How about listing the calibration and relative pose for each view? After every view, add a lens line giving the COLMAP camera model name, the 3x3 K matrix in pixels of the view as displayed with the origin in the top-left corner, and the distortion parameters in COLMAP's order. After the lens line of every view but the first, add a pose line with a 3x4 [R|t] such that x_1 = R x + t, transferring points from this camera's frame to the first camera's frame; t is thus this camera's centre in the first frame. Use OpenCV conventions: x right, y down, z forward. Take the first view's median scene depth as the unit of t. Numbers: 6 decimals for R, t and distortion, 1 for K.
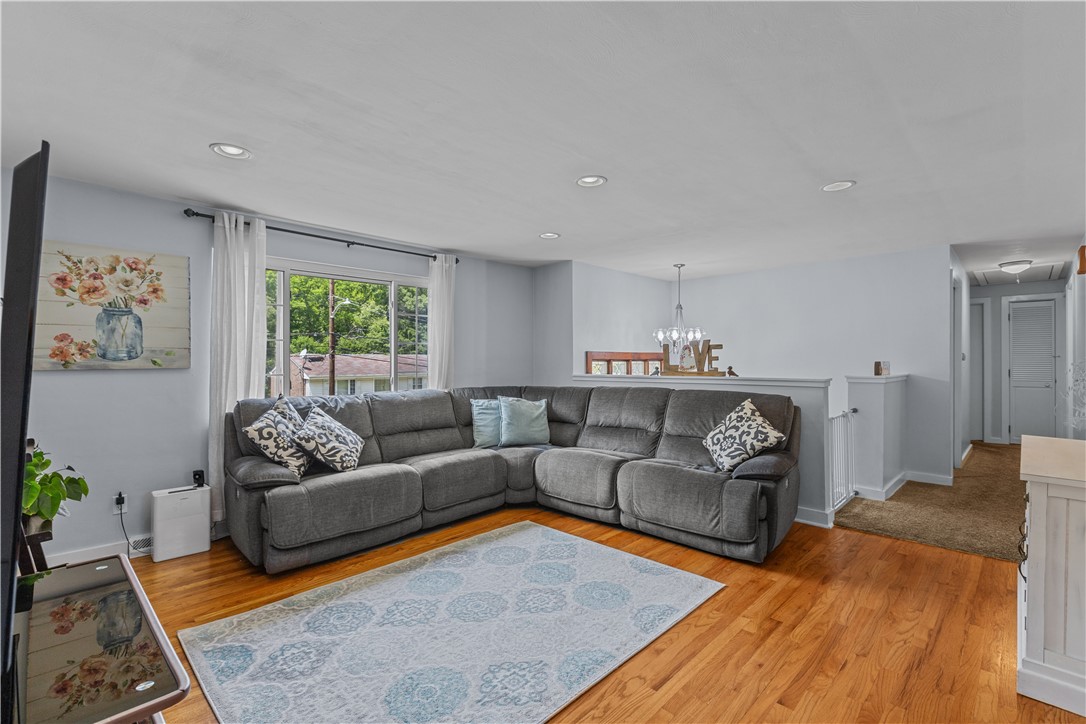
lens RADIAL K [[488.3, 0, 544.3], [0, 488.3, 359.1], [0, 0, 1]] dist [-0.001282, -0.000589]
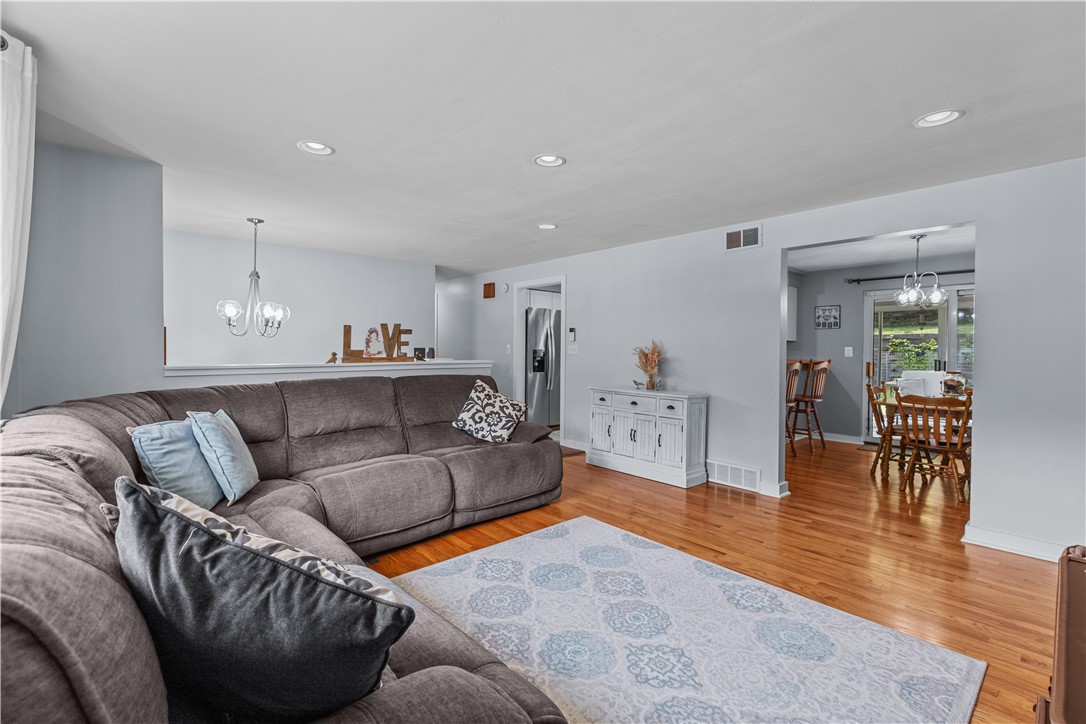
lens RADIAL K [[488.3, 0, 543.7], [0, 488.3, 357.8], [0, 0, 1]] dist [-0.001282, -0.000589]
pose [[0.064906, -0.013332, 0.997802, -0.793005], [-0.011600, 0.999833, 0.014114, 0.013458], [-0.997824, -0.012491, 0.064741, 0.856031]]
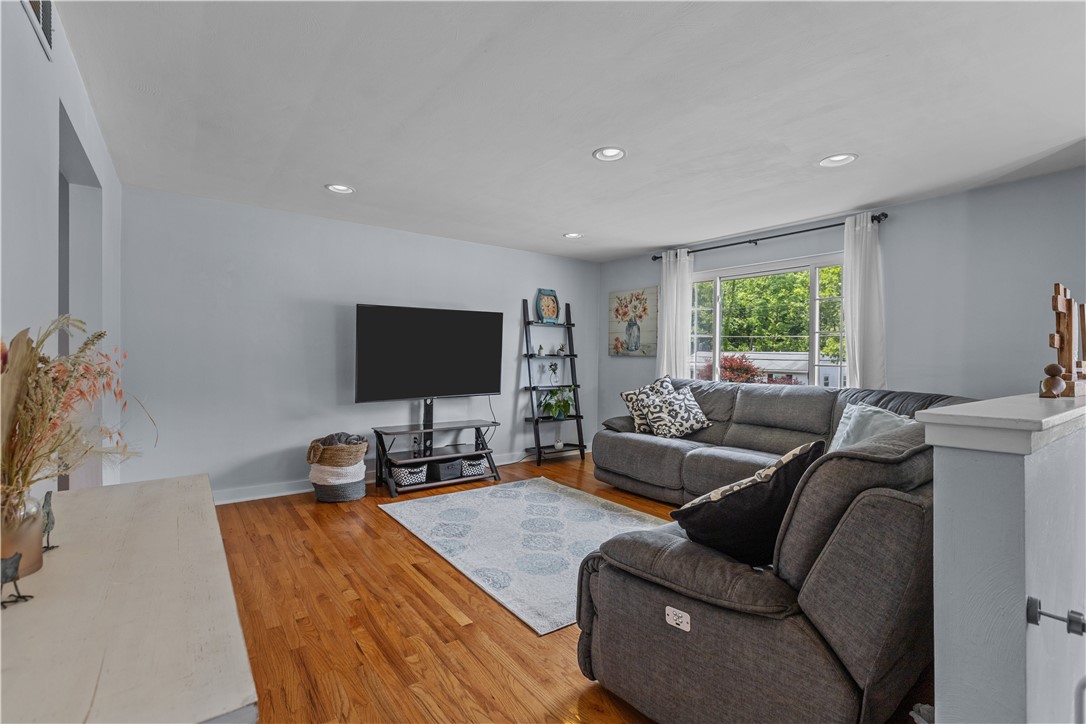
lens RADIAL K [[488.3, 0, 546.6], [0, 488.3, 357.9], [0, 0, 1]] dist [-0.001282, -0.000589]
pose [[-0.149657, 0.008525, -0.988701, 0.938118], [-0.011712, 0.999877, 0.010394, 0.013415], [0.988669, 0.013135, -0.149539, 0.927839]]
